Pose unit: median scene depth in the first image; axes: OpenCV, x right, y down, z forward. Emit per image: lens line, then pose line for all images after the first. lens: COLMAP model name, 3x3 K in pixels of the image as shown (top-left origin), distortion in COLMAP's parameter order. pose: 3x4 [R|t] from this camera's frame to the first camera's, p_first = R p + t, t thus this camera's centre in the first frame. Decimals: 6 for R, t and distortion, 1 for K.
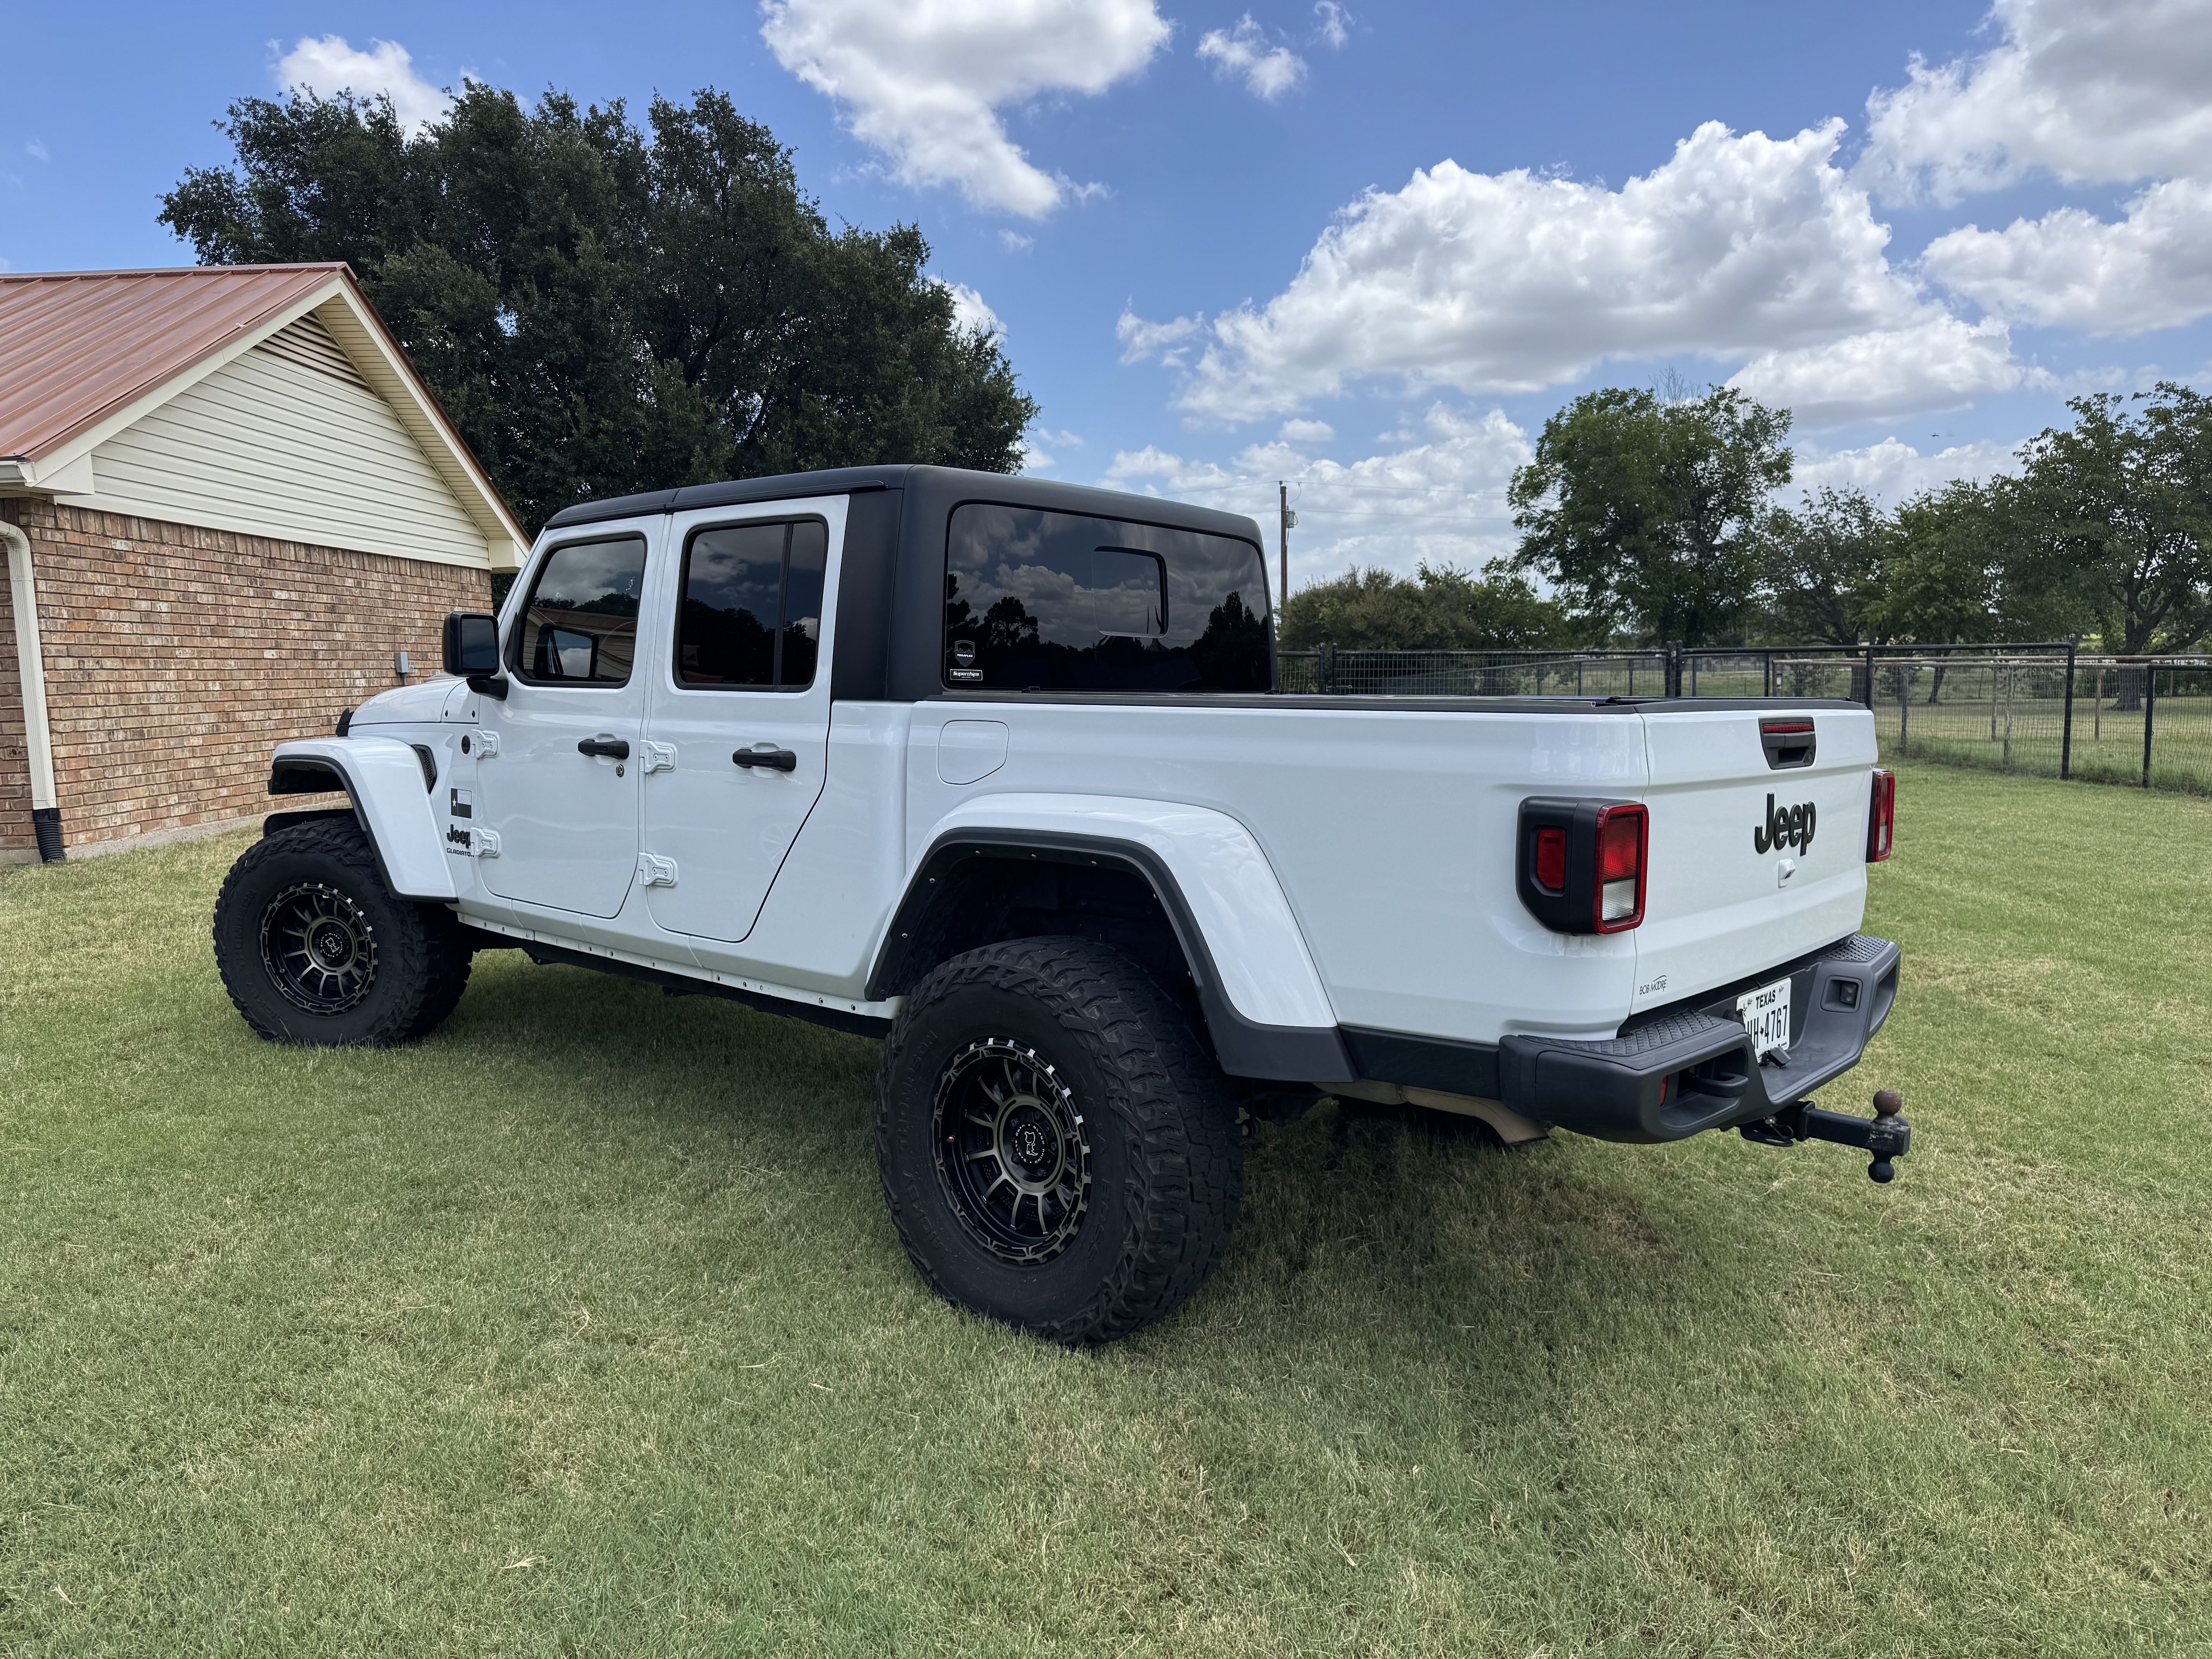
lens RADIAL K [[1587.5, 0, 1107.0], [0, 1587.5, 870.9], [0, 0, 1]] dist [0.050683, -0.060336]
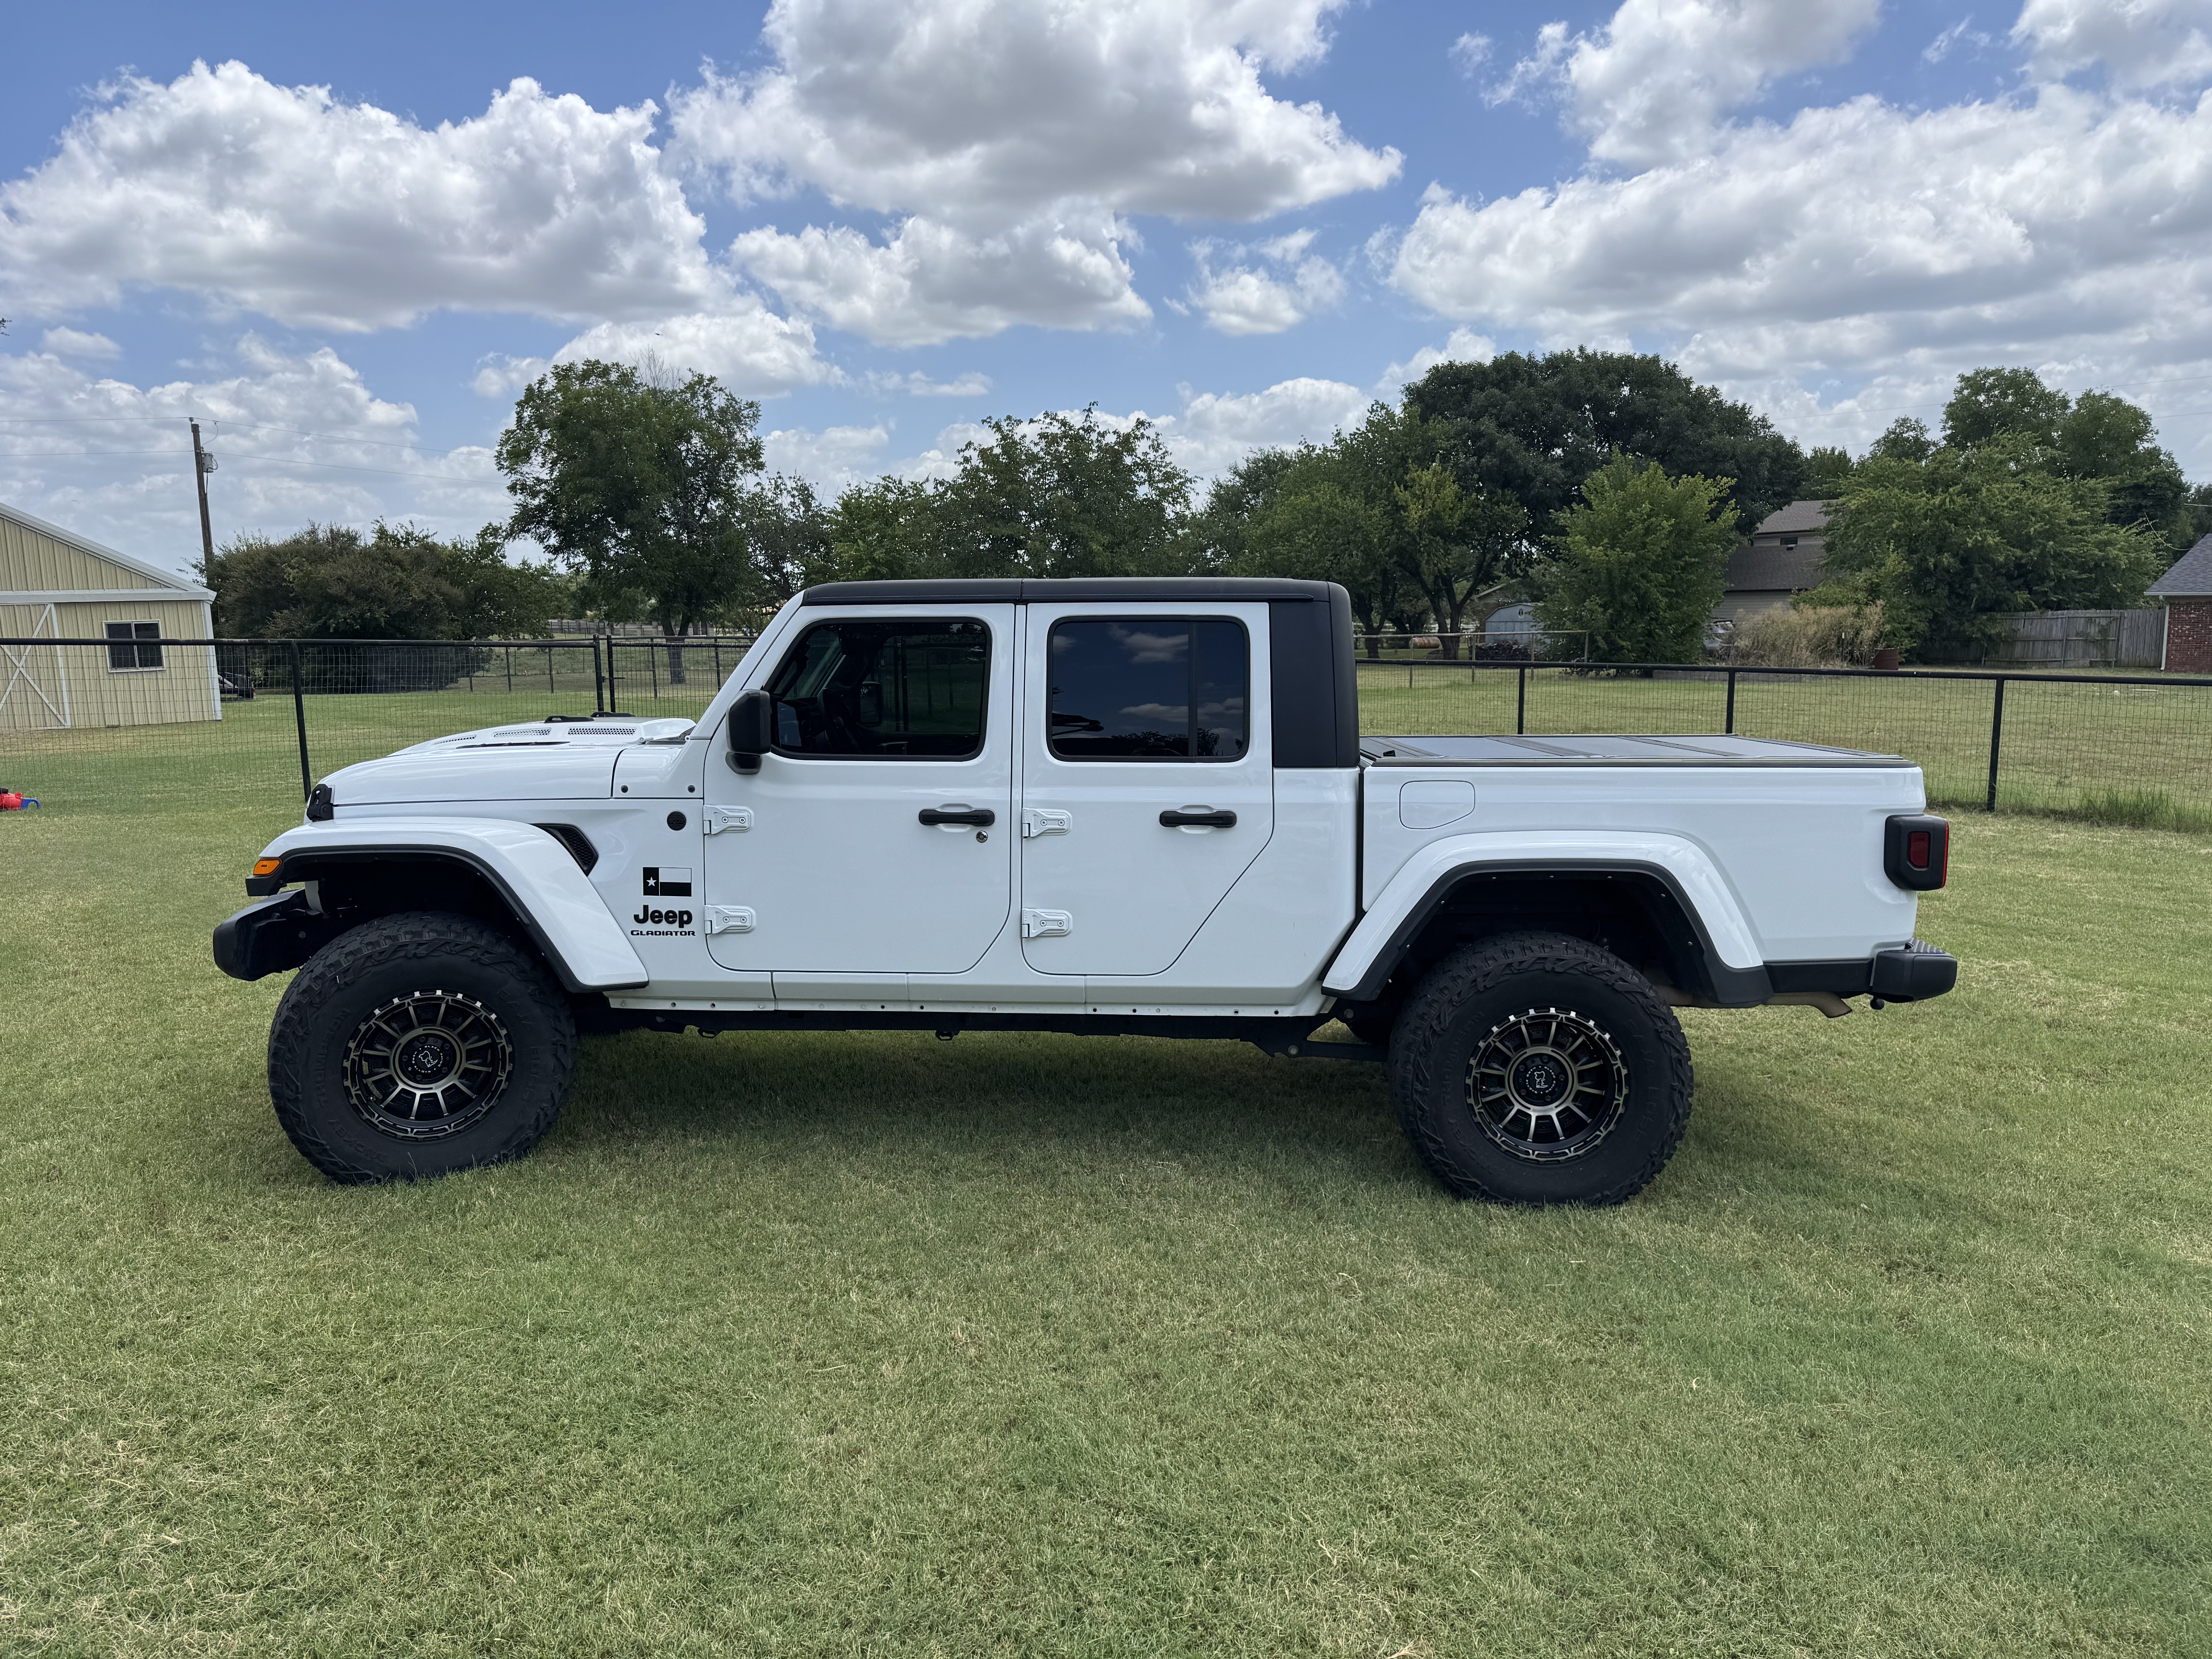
lens RADIAL K [[1587.5, 0, 1132.4], [0, 1587.5, 832.4], [0, 0, 1]] dist [0.050683, -0.060336]
pose [[0.762863, -0.081573, 0.641393, -0.120048], [0.079874, 0.996300, 0.031710, -0.011967], [-0.641607, 0.027040, 0.766557, 0.013526]]
